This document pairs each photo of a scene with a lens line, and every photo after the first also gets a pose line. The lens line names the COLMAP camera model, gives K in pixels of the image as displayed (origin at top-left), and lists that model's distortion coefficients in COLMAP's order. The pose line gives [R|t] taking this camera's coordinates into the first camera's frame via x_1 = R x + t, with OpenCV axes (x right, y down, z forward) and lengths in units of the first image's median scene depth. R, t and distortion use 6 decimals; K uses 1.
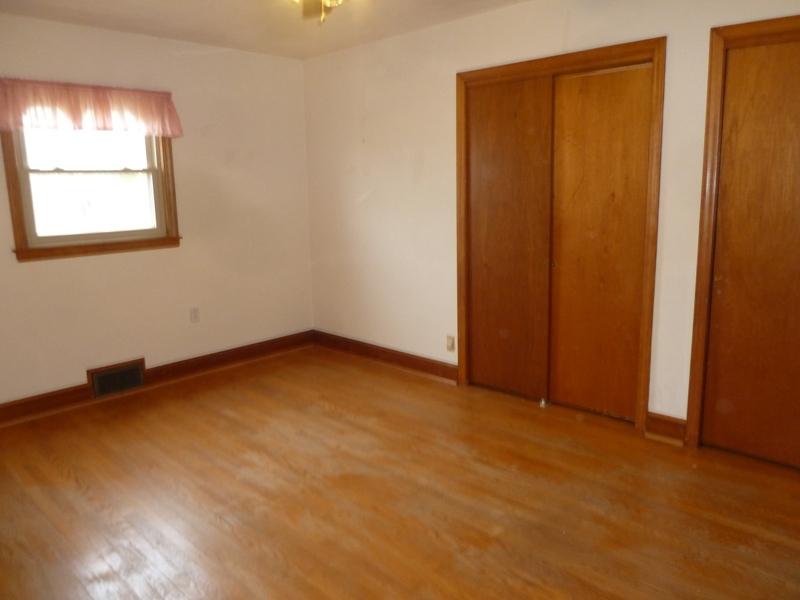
lens RADIAL K [[600.8, 0, 423.4], [0, 600.8, 301.3], [0, 0, 1]] dist [-0.024303, -0.000857]
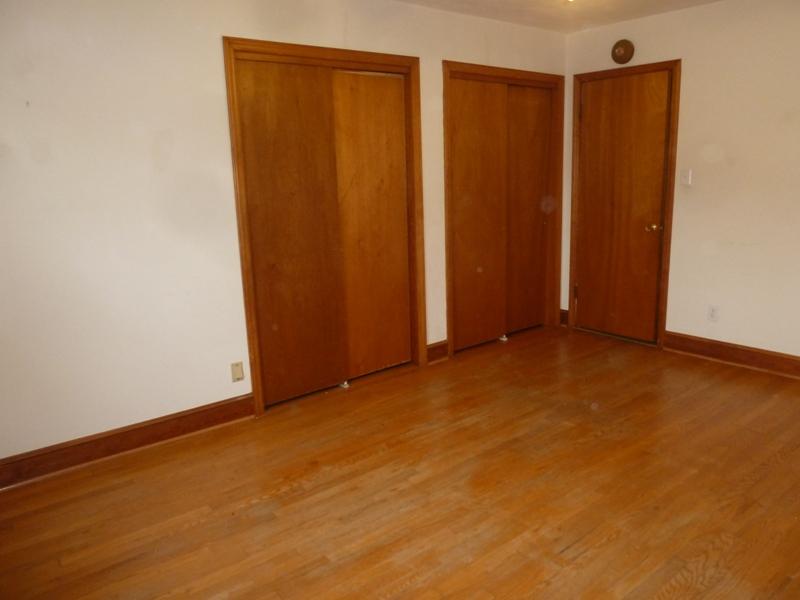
lens RADIAL K [[600.8, 0, 403.9], [0, 600.8, 295.8], [0, 0, 1]] dist [-0.024303, -0.000857]
pose [[0.138563, -0.193835, 0.971199, -0.827483], [0.220263, 0.962129, 0.160600, -0.131754], [-0.965549, 0.191666, 0.176010, 0.751776]]
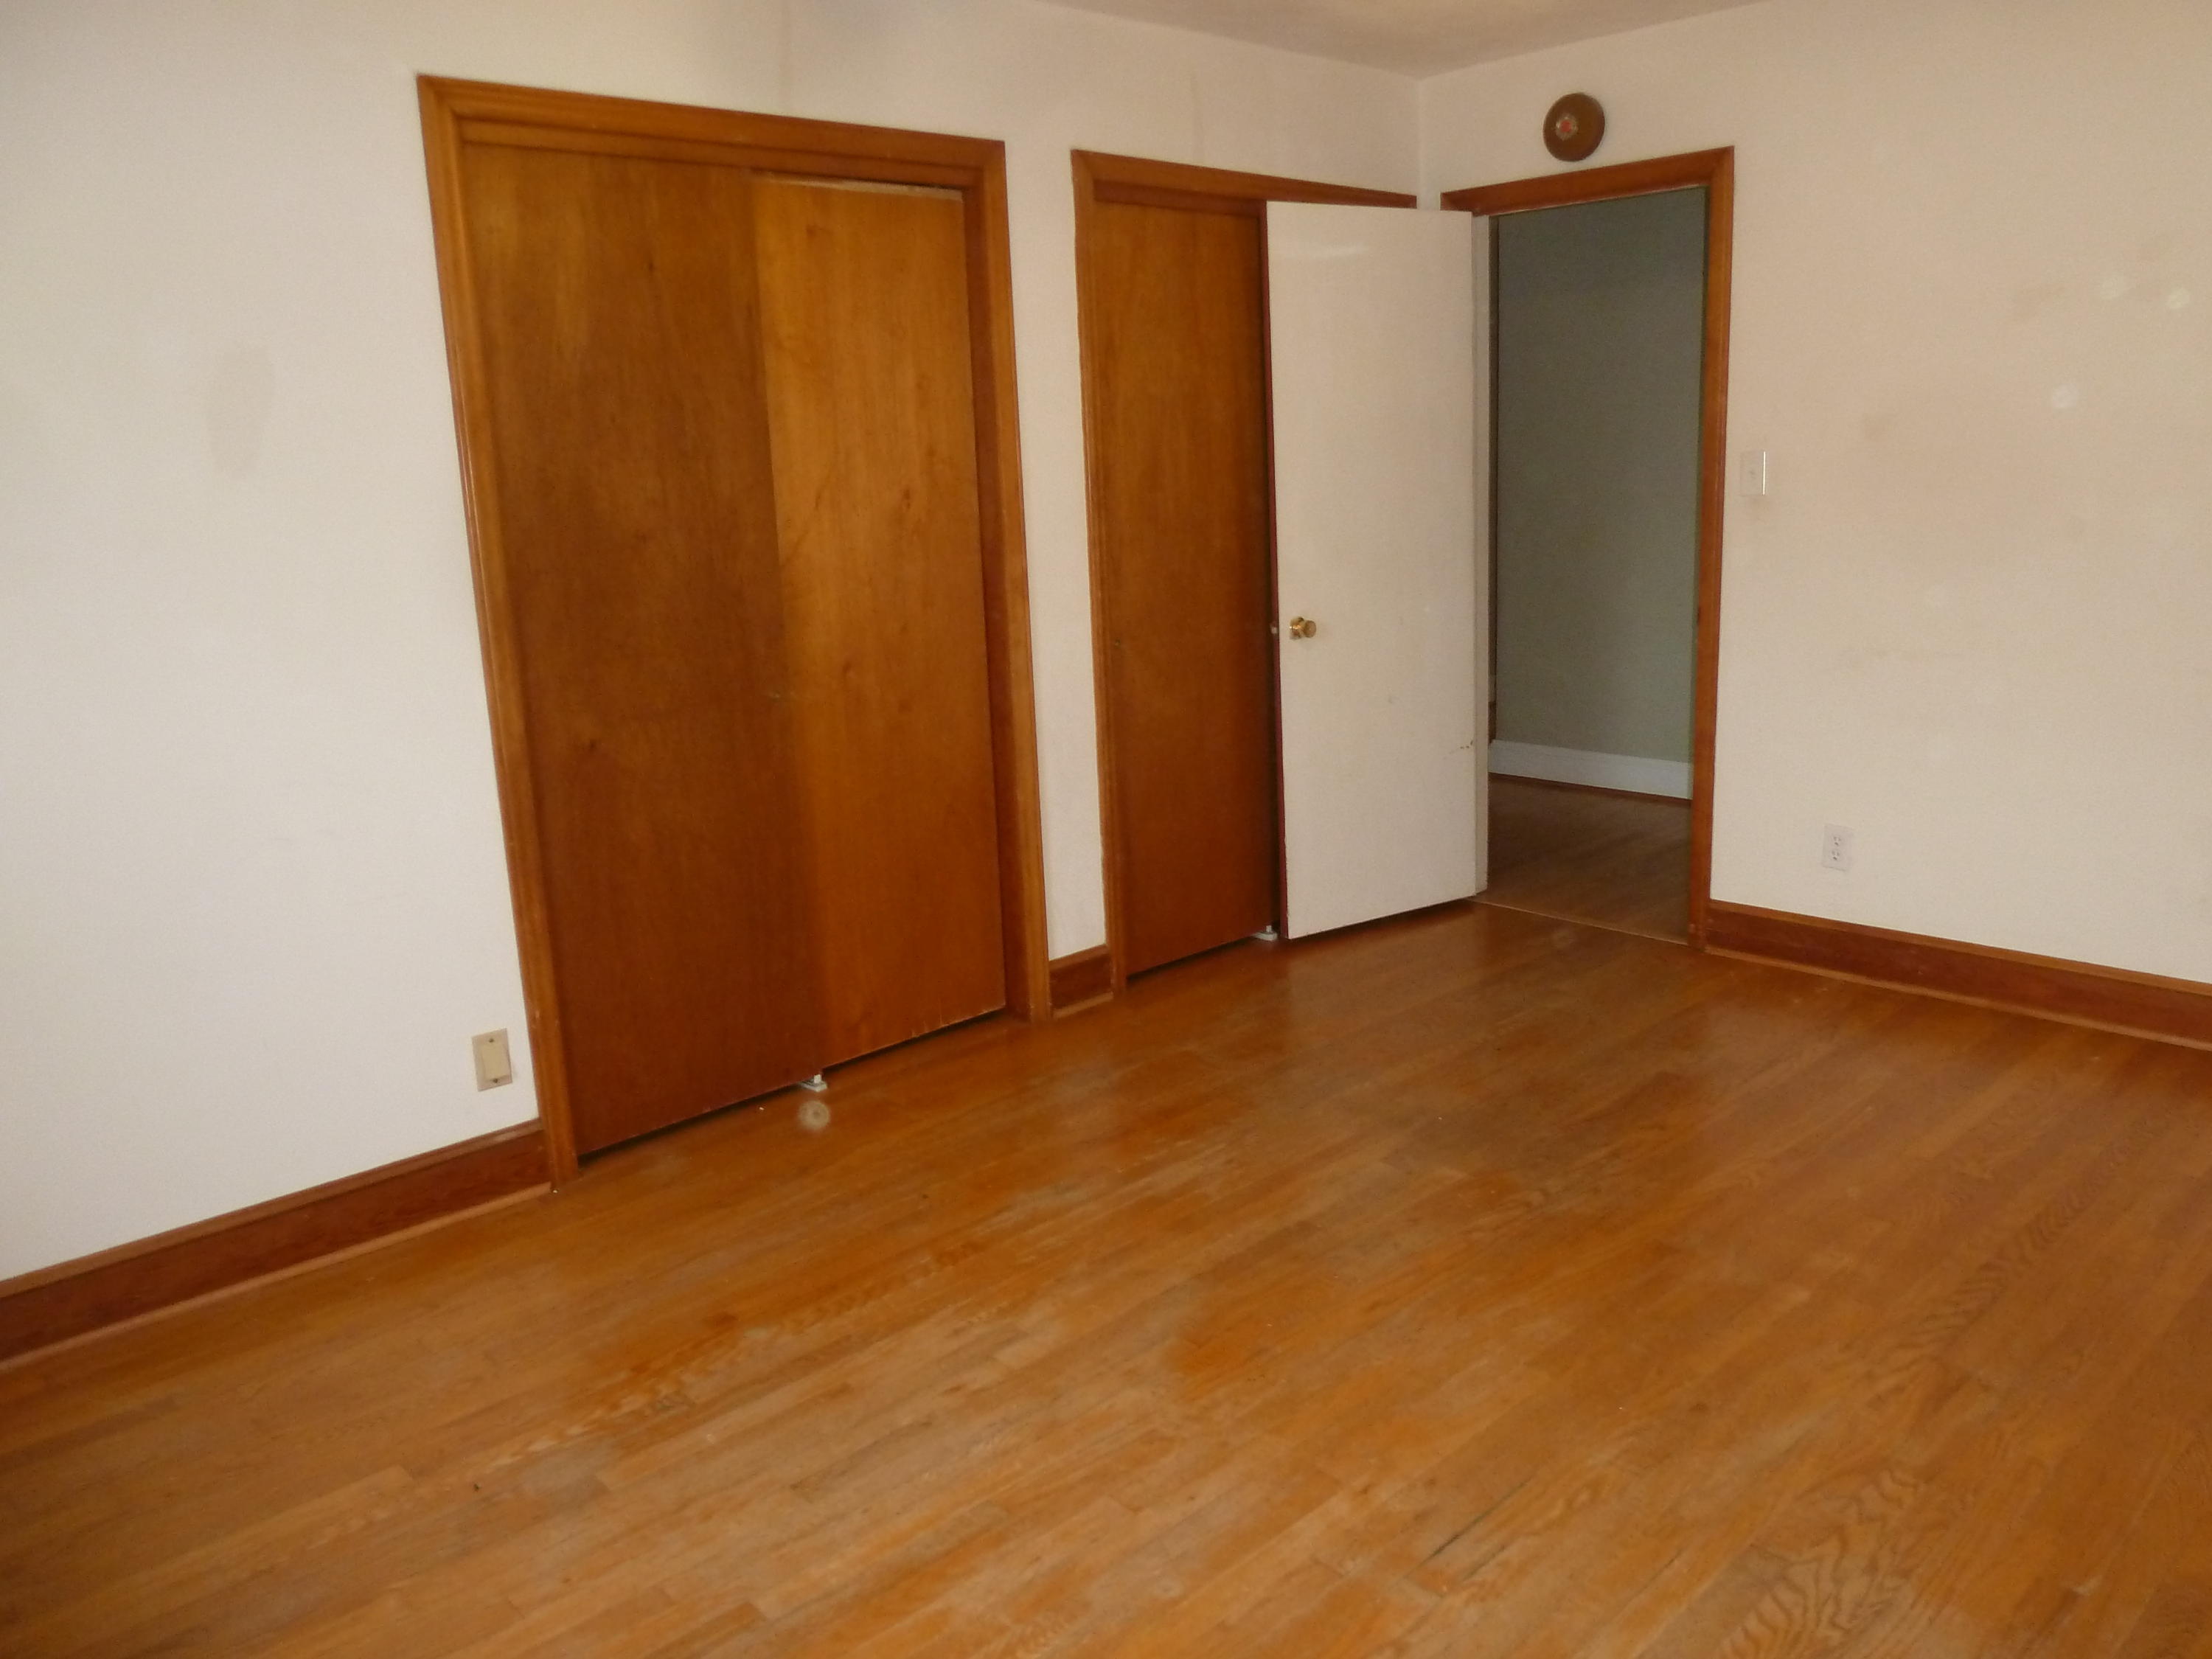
lens RADIAL K [[1661.2, 0, 1112.6], [0, 1661.2, 820.8], [0, 0, 1]] dist [-0.024303, -0.000857]
pose [[0.066634, -0.198877, 0.977757, -0.791952], [0.234493, 0.955609, 0.178391, -0.126171], [-0.969831, 0.217390, 0.110312, 0.744174]]
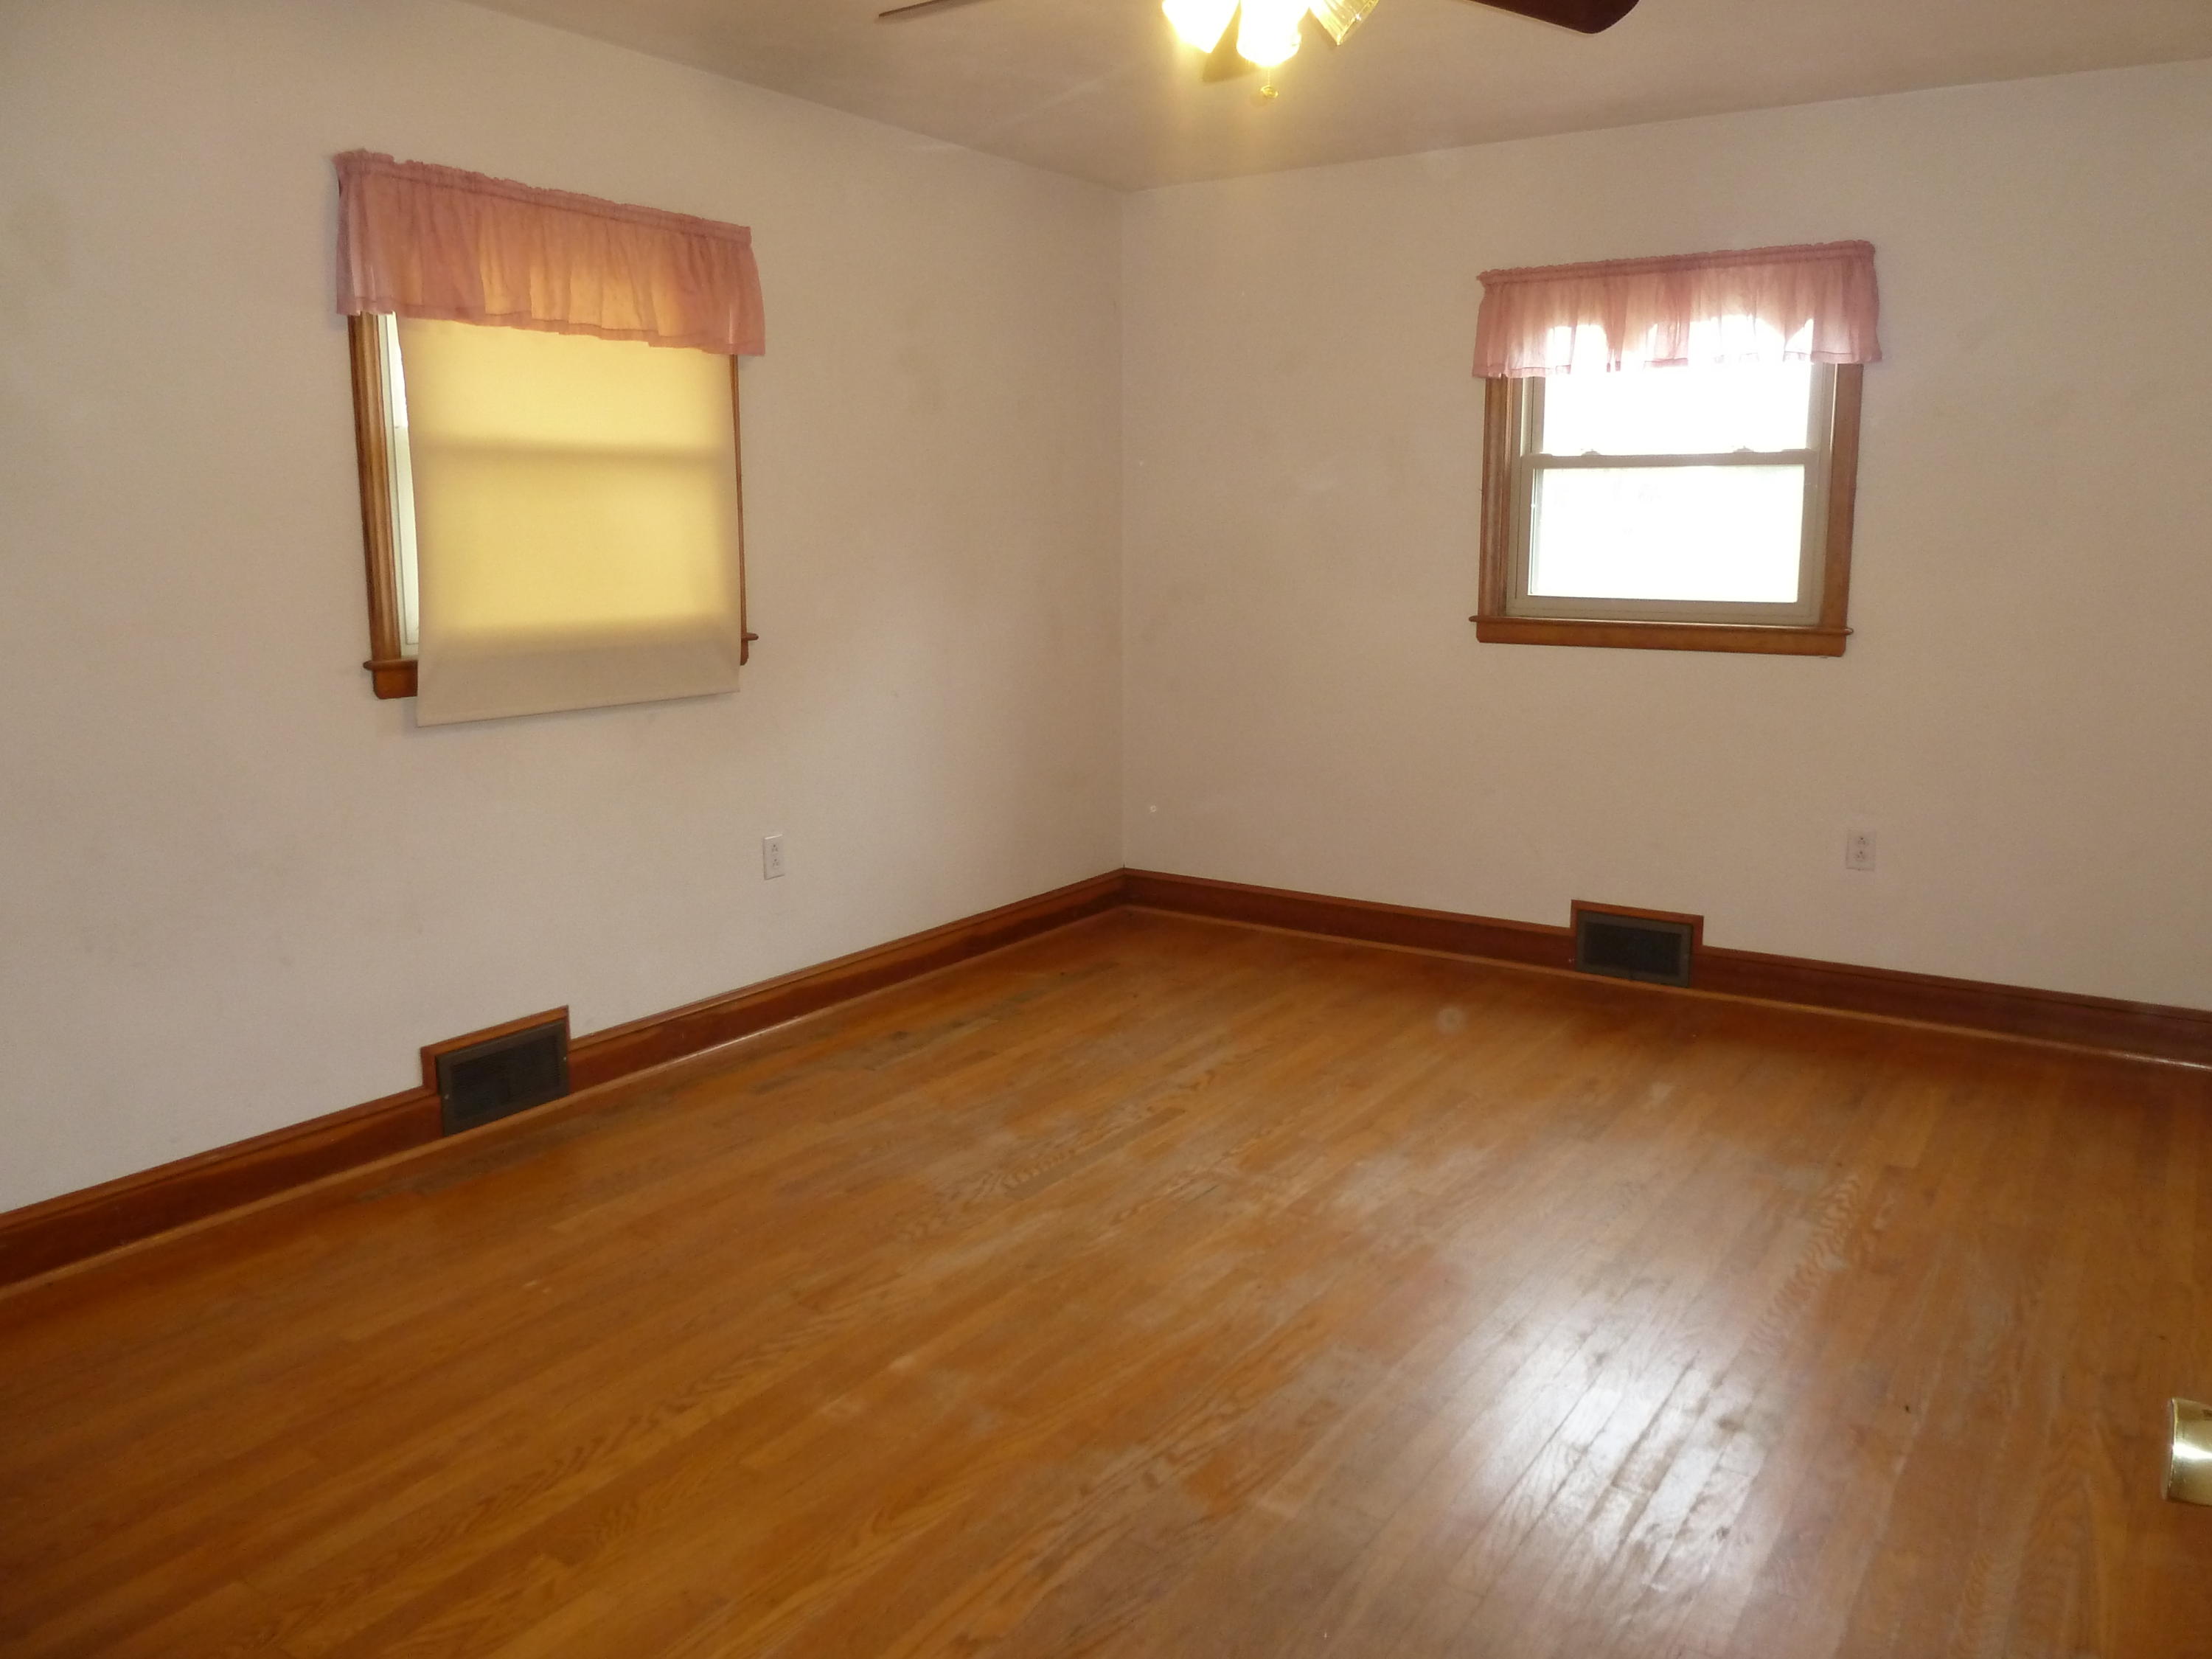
lens RADIAL K [[1661.2, 0, 1097.1], [0, 1661.2, 820.2], [0, 0, 1]] dist [-0.024303, -0.000857]
pose [[0.151144, 0.192721, -0.969543, 0.665550], [-0.191677, 0.967909, 0.162515, -0.089036], [0.969750, 0.161276, 0.183234, 0.469451]]
